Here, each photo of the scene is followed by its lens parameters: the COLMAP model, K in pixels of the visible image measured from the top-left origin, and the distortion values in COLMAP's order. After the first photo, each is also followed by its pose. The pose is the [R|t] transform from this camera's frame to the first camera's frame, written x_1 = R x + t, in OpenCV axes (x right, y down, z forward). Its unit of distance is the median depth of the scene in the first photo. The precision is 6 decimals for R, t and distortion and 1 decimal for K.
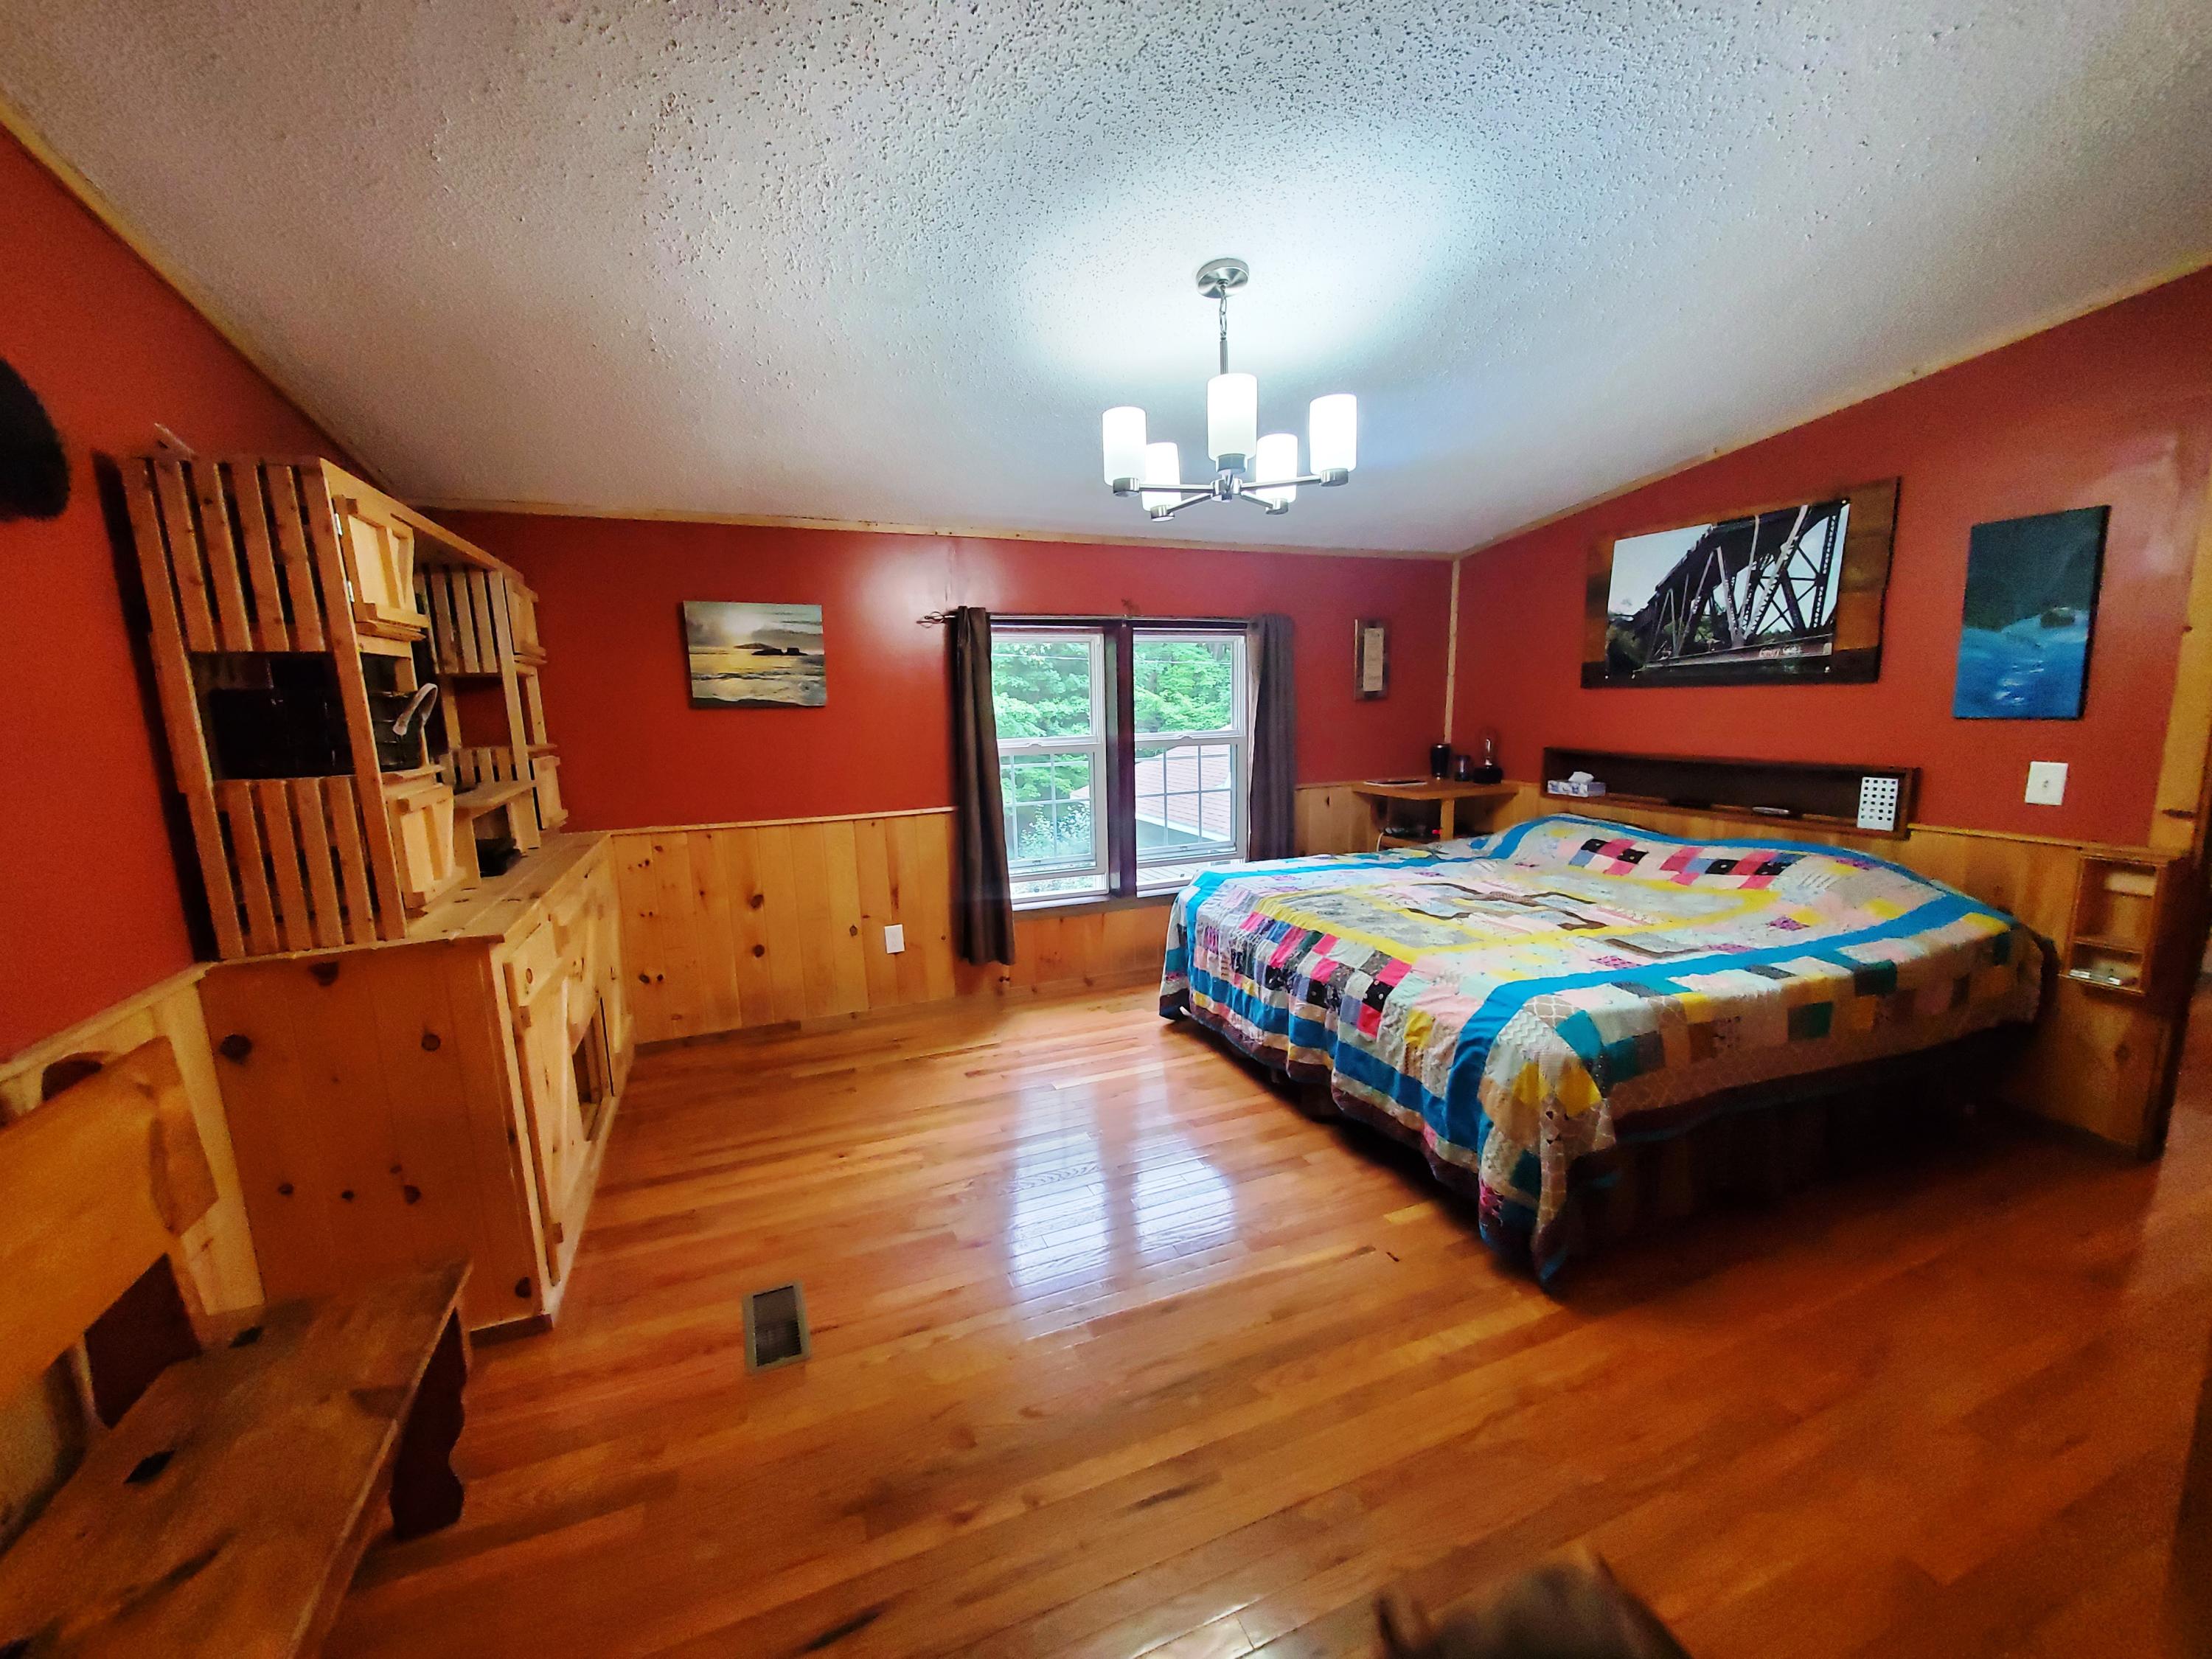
lens RADIAL K [[874.1, 0, 1101.4], [0, 874.1, 834.6], [0, 0, 1]] dist [0.003658, -0.001308]
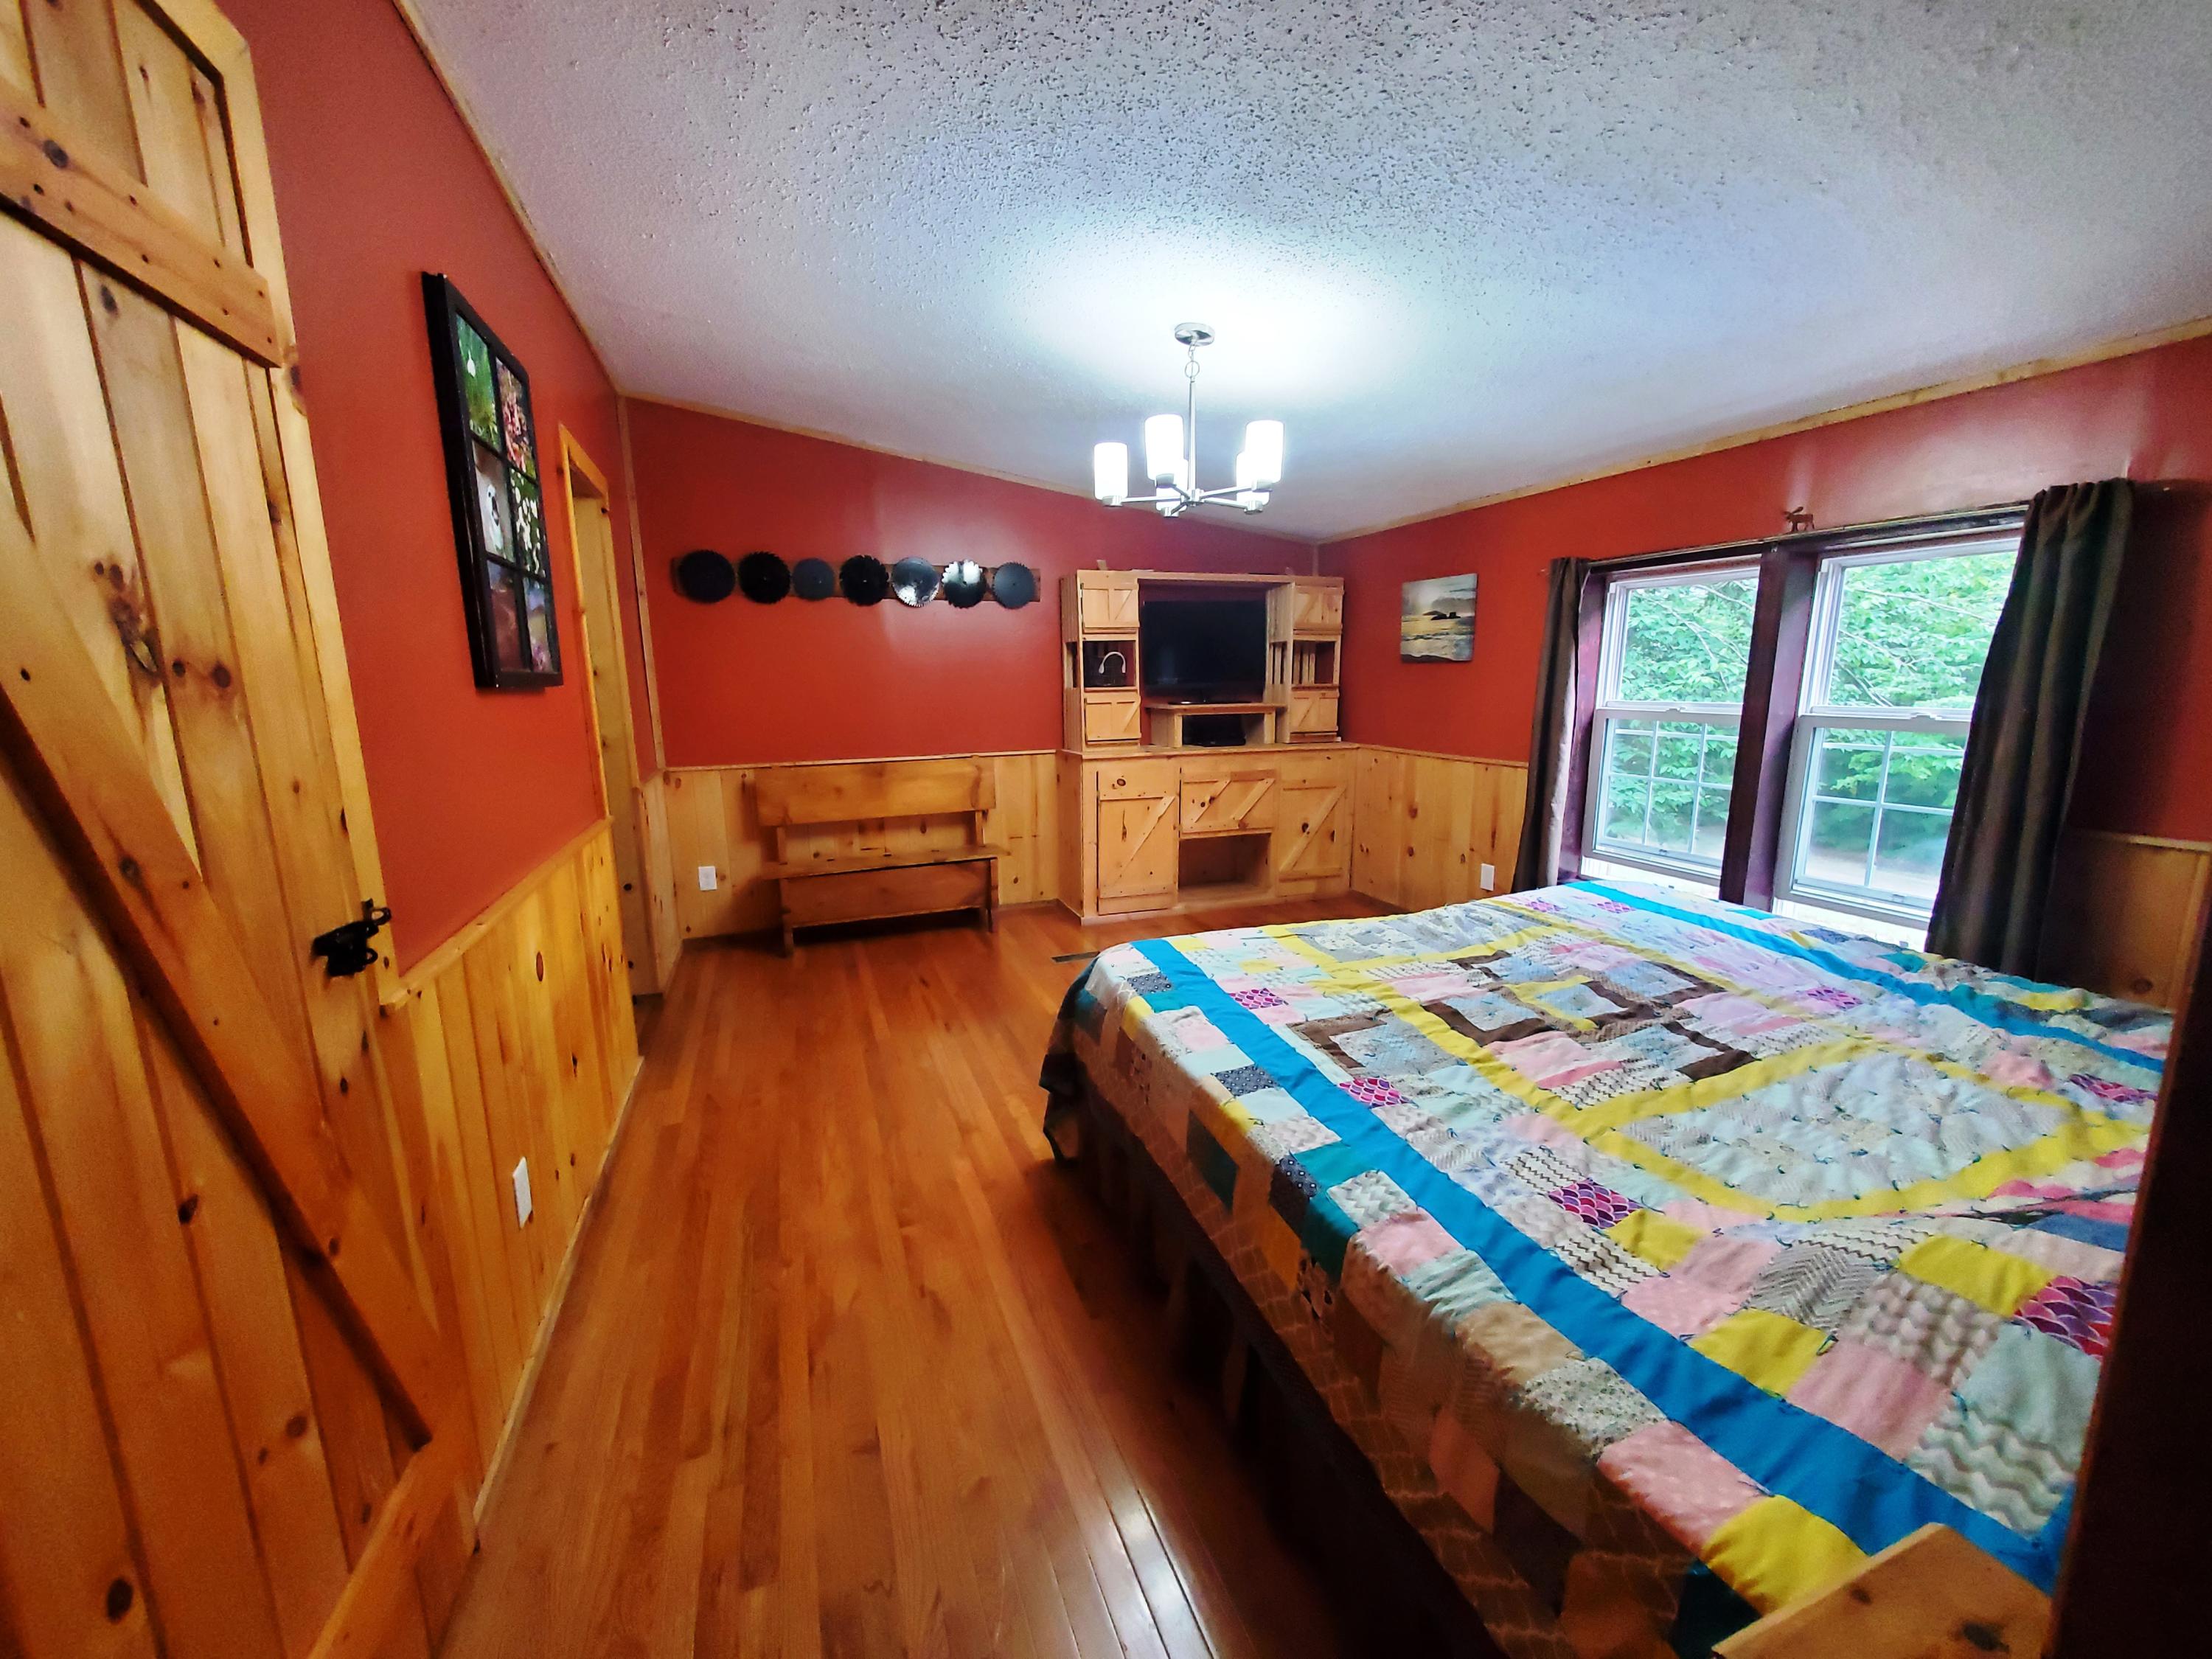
lens RADIAL K [[874.1, 0, 1104.1], [0, 874.1, 835.8], [0, 0, 1]] dist [0.003658, -0.001308]
pose [[-0.036339, 0.205127, -0.978060, 0.931009], [-0.148038, 0.966804, 0.208267, -0.097372], [0.988314, 0.152358, -0.004766, 0.588598]]
